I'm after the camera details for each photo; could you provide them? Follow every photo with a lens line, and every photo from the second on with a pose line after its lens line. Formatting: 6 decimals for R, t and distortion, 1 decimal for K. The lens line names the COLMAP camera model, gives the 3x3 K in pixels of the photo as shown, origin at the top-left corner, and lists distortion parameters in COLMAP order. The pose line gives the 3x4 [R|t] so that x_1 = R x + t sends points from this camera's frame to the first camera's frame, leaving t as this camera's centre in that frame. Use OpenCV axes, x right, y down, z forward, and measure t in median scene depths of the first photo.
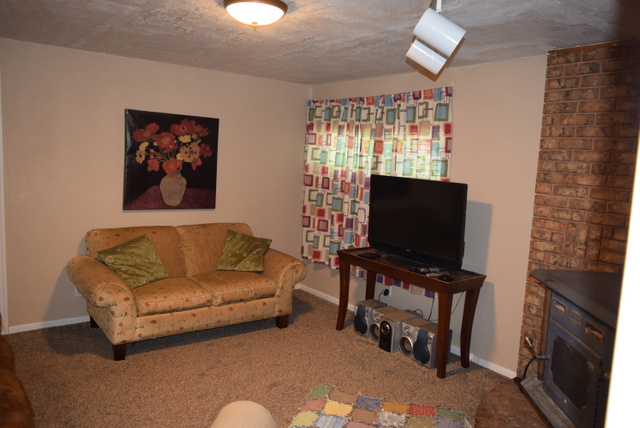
lens RADIAL K [[499.4, 0, 314.7], [0, 499.4, 209.9], [0, 0, 1]] dist [-0.021848, 0.009953]
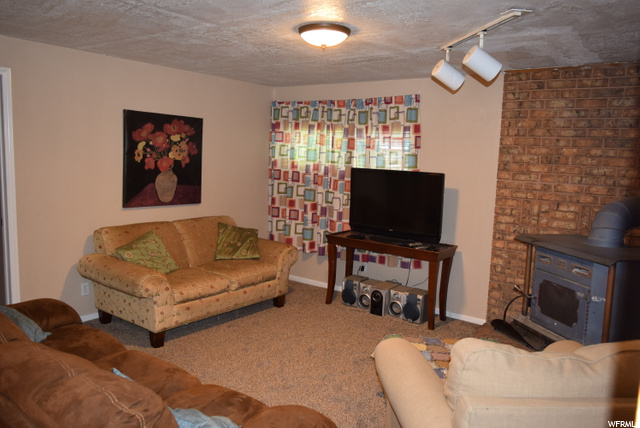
lens RADIAL K [[499.4, 0, 317.7], [0, 499.4, 208.7], [0, 0, 1]] dist [-0.021848, 0.009953]
pose [[0.960815, -0.045026, 0.273509, -0.307852], [0.042016, 0.998975, 0.016856, 0.001525], [-0.273988, -0.004704, 0.961722, -0.106580]]
